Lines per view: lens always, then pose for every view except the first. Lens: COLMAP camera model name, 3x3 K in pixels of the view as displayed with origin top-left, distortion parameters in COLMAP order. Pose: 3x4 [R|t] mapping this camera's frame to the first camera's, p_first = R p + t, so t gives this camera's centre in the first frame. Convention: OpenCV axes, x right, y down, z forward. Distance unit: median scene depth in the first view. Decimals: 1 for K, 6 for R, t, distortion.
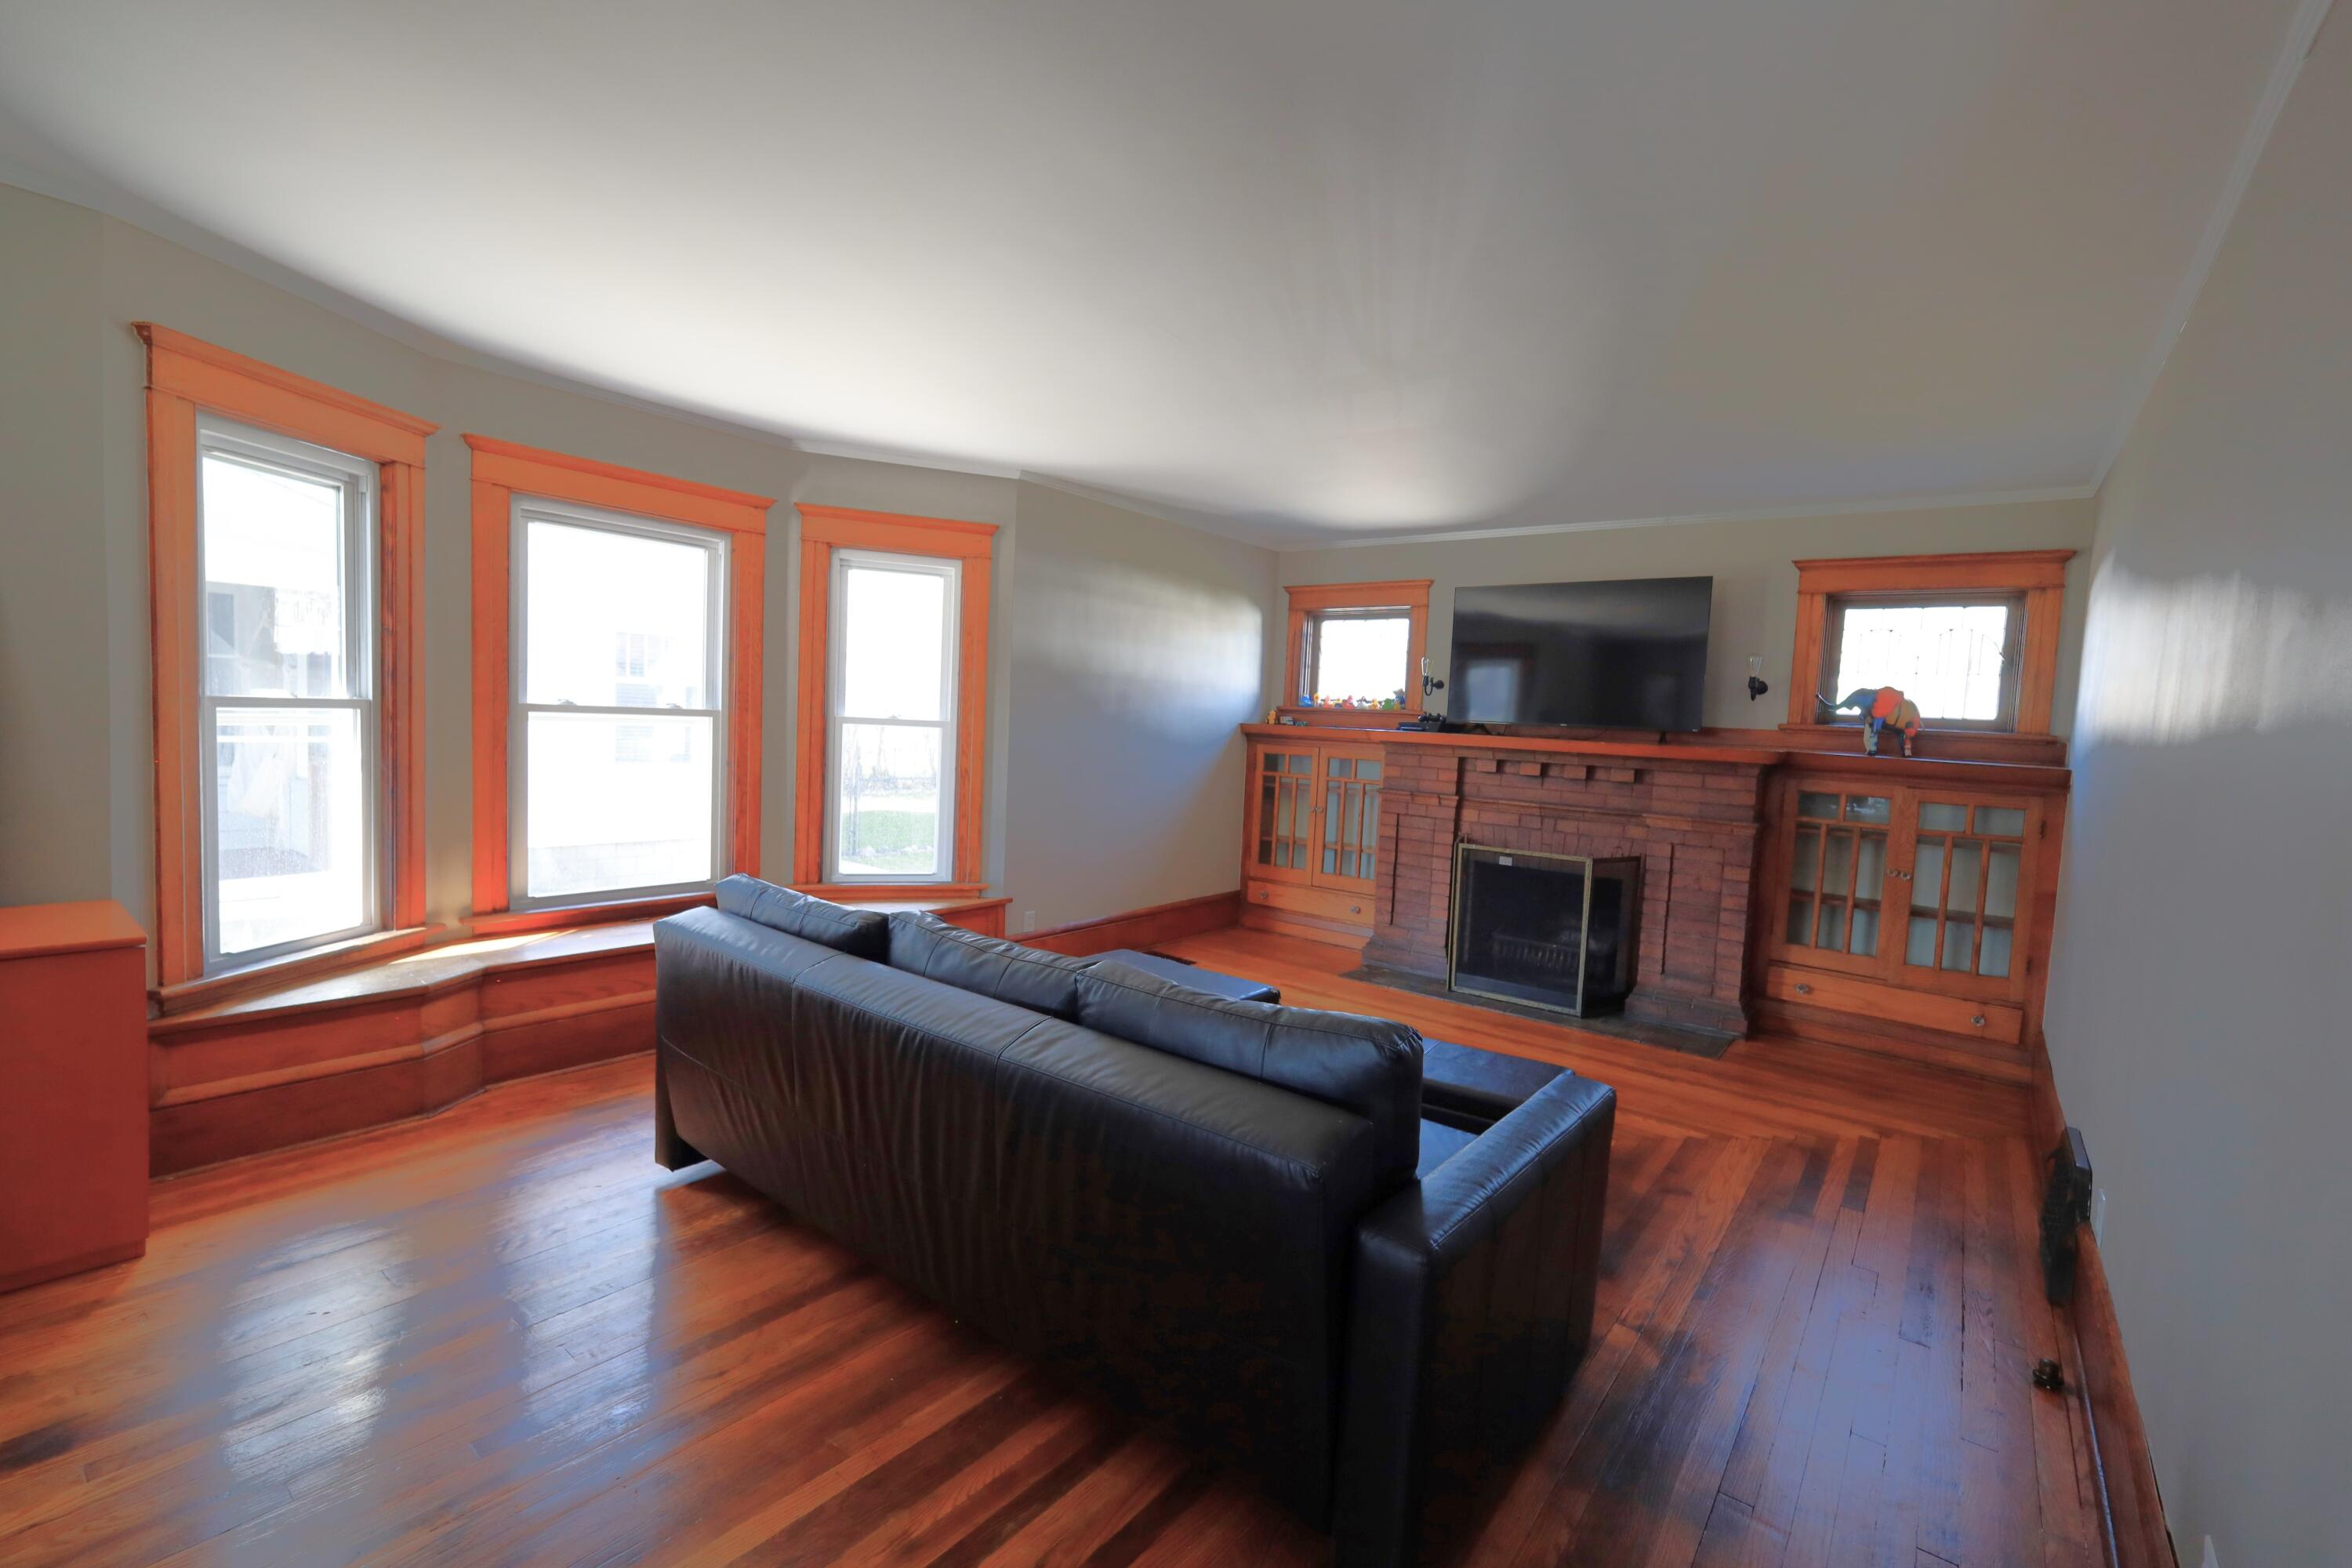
lens RADIAL K [[1036.5, 0, 1182.6], [0, 1036.5, 777.9], [0, 0, 1]] dist [-0.002419, -0.000261]
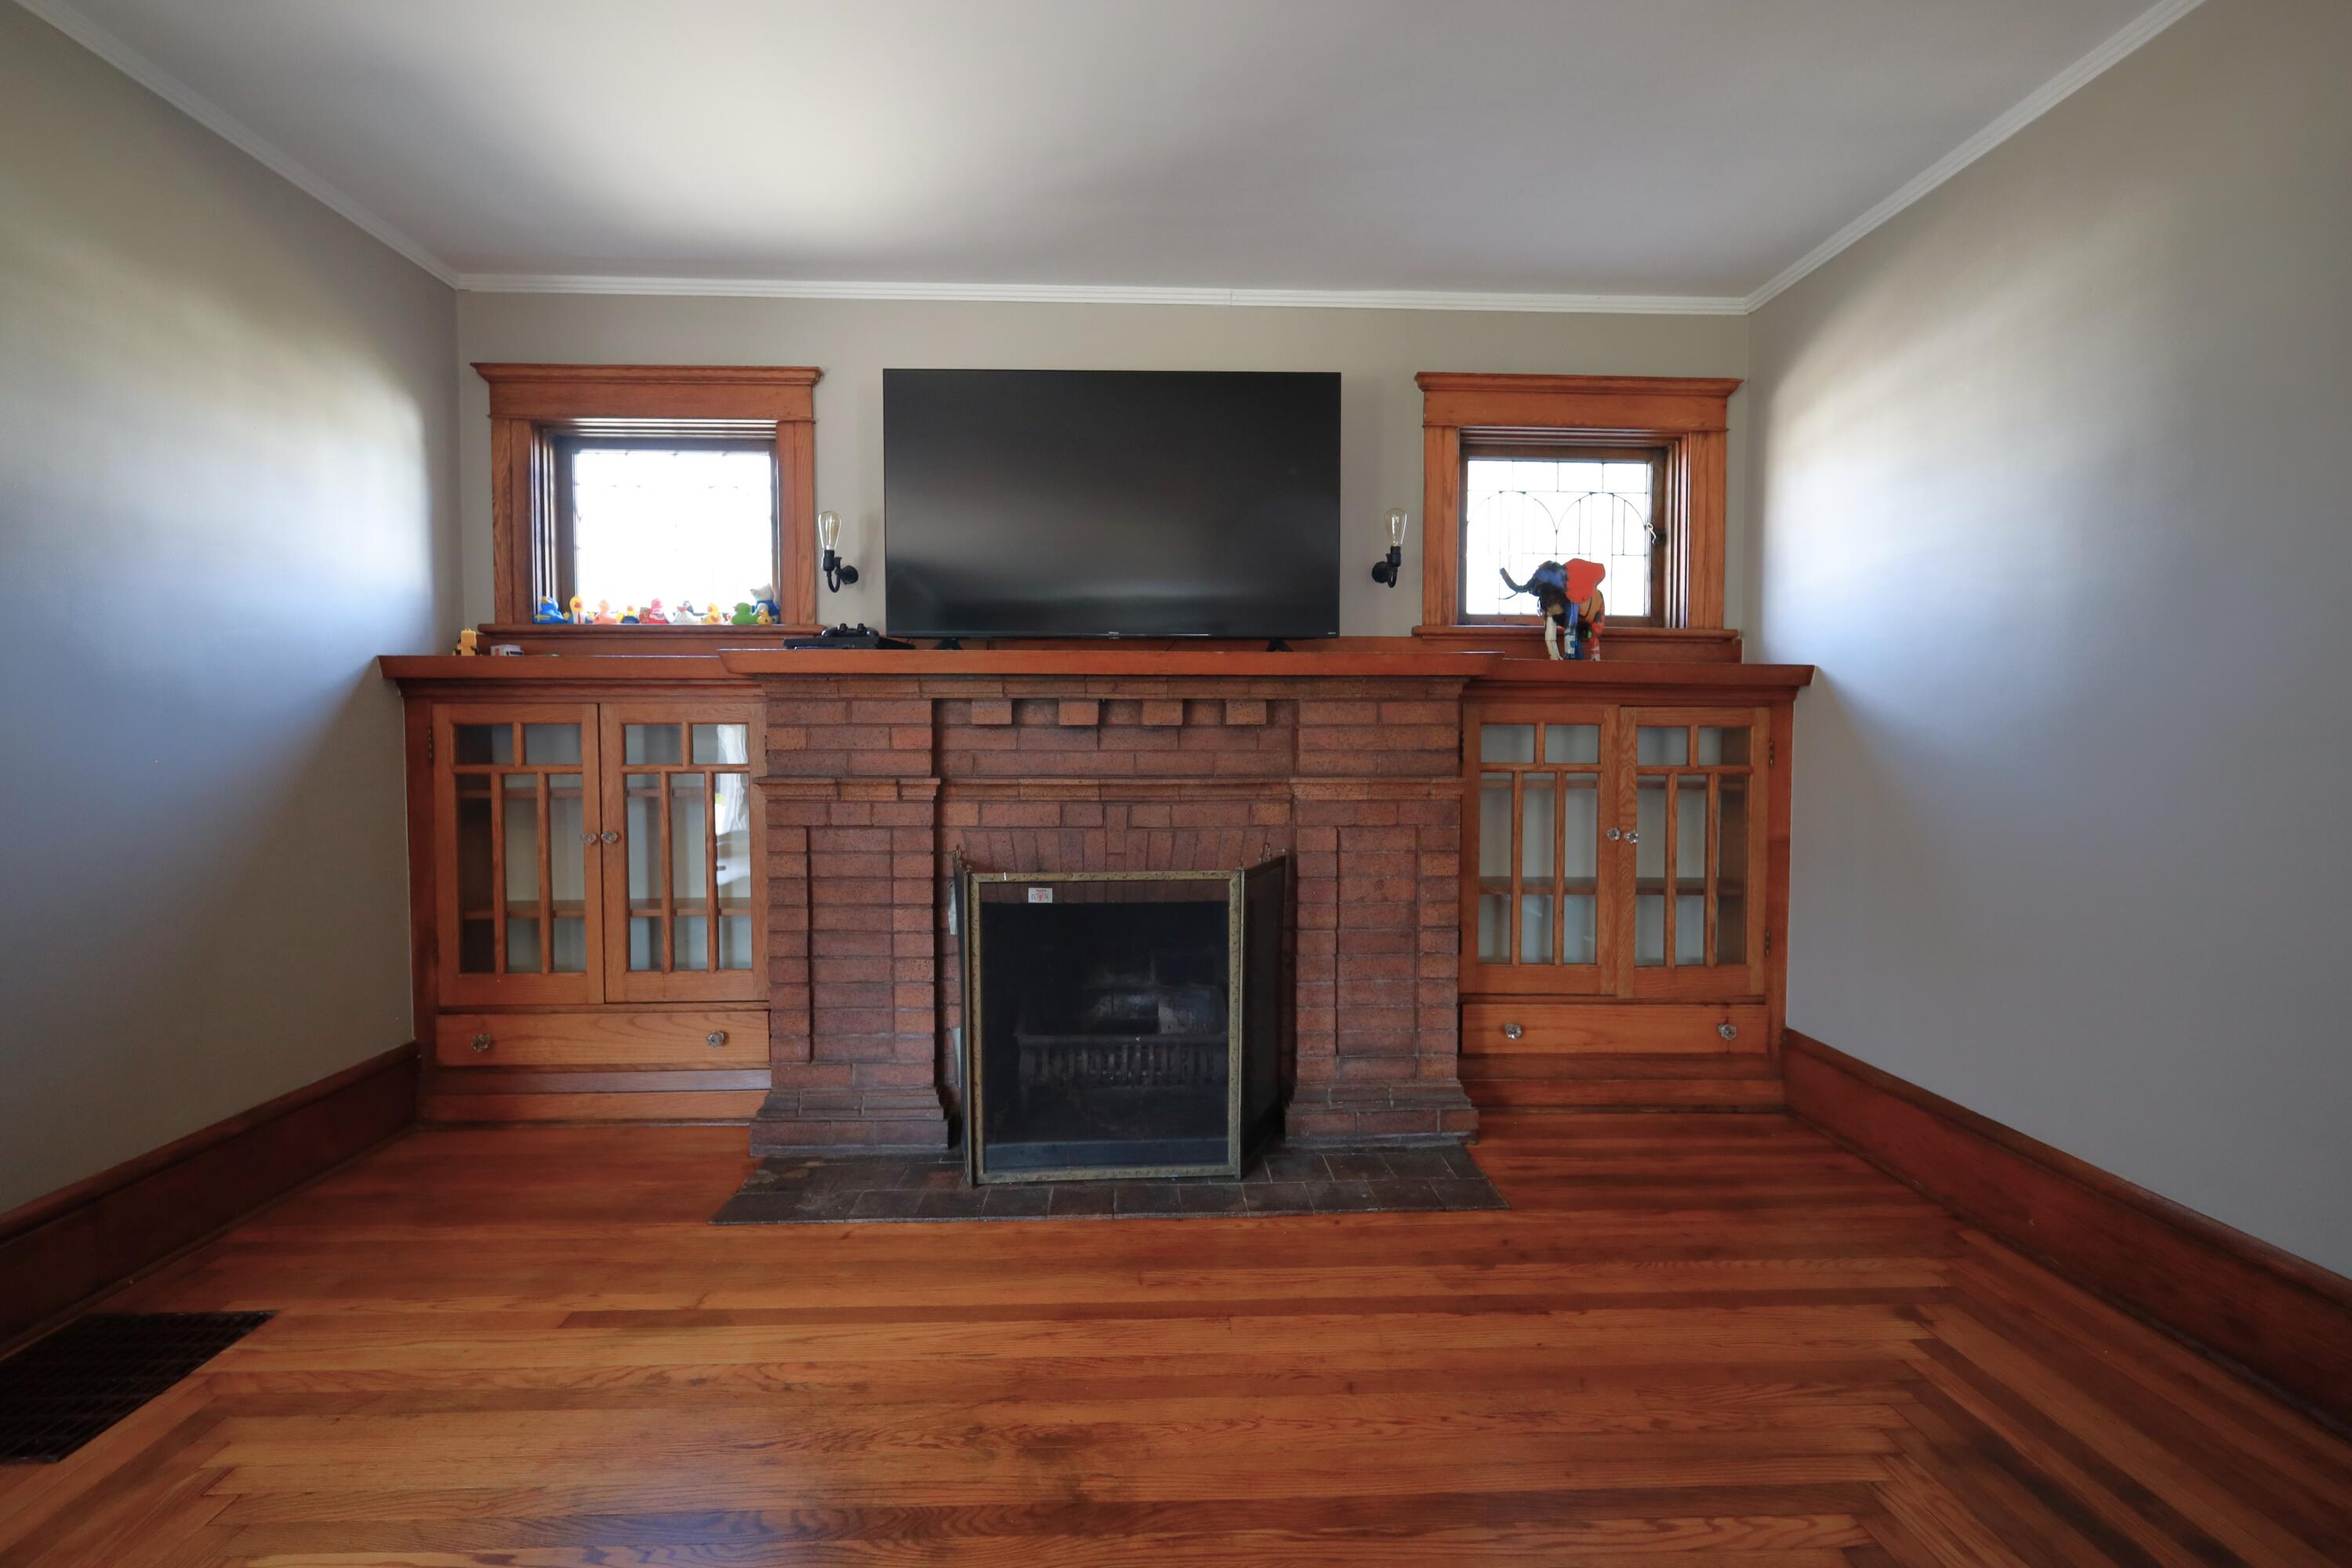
lens RADIAL K [[1036.5, 0, 1188.6], [0, 1036.5, 780.0], [0, 0, 1]] dist [-0.002419, -0.000261]
pose [[0.769741, -0.072896, 0.634181, 0.047901], [0.077610, 0.996776, 0.020375, 0.019132], [-0.633621, 0.033535, 0.772916, 0.579991]]
